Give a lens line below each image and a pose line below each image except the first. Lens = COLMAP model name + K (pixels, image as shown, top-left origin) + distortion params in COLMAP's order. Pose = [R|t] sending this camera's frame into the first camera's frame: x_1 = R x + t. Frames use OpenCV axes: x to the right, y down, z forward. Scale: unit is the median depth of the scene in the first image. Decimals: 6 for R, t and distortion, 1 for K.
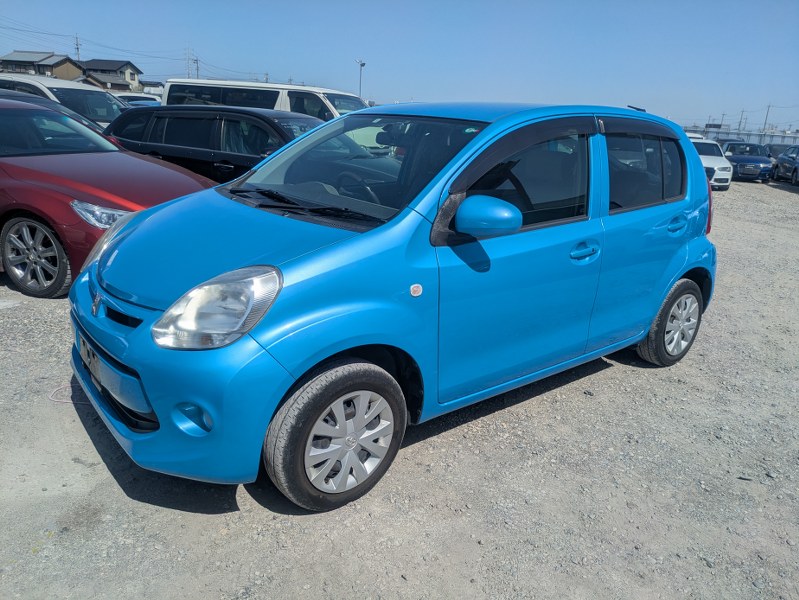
lens RADIAL K [[597.7, 0, 403.4], [0, 597.7, 298.9], [0, 0, 1]] dist [0.041116, -0.033605]
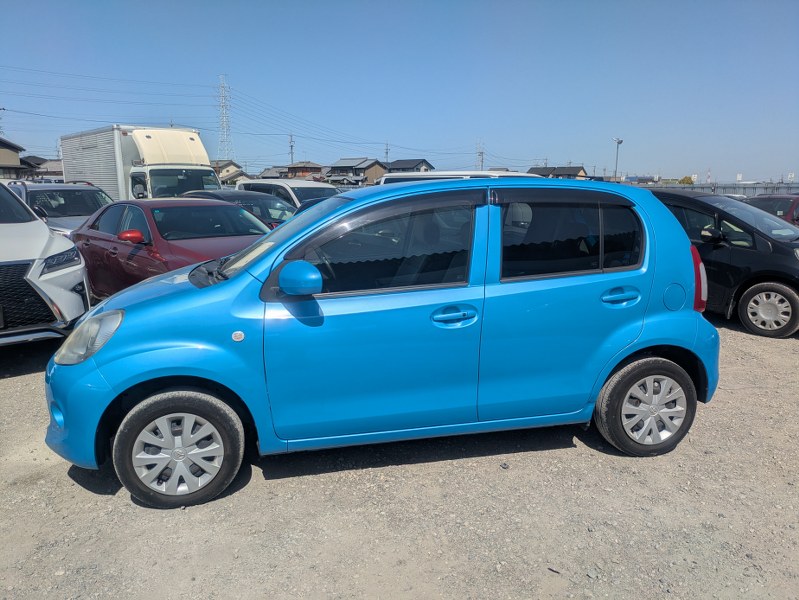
lens RADIAL K [[597.7, 0, 402.9], [0, 597.7, 301.0], [0, 0, 1]] dist [0.041116, -0.033605]
pose [[0.893956, 0.028750, -0.447231, 0.814863], [-0.085446, 0.990568, -0.107117, 0.015716], [0.439933, 0.133972, 0.887981, 0.048407]]
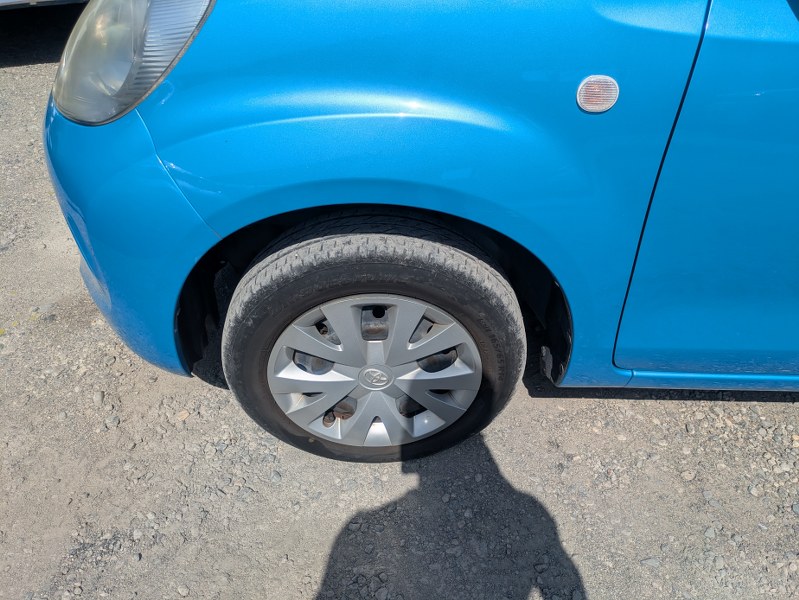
lens RADIAL K [[597.7, 0, 403.3], [0, 597.7, 299.3], [0, 0, 1]] dist [0.041116, -0.033605]
pose [[0.789698, 0.375344, -0.485277, 0.139429], [-0.180286, 0.898058, 0.401234, -0.025545], [0.586408, -0.229365, 0.776864, 0.592368]]
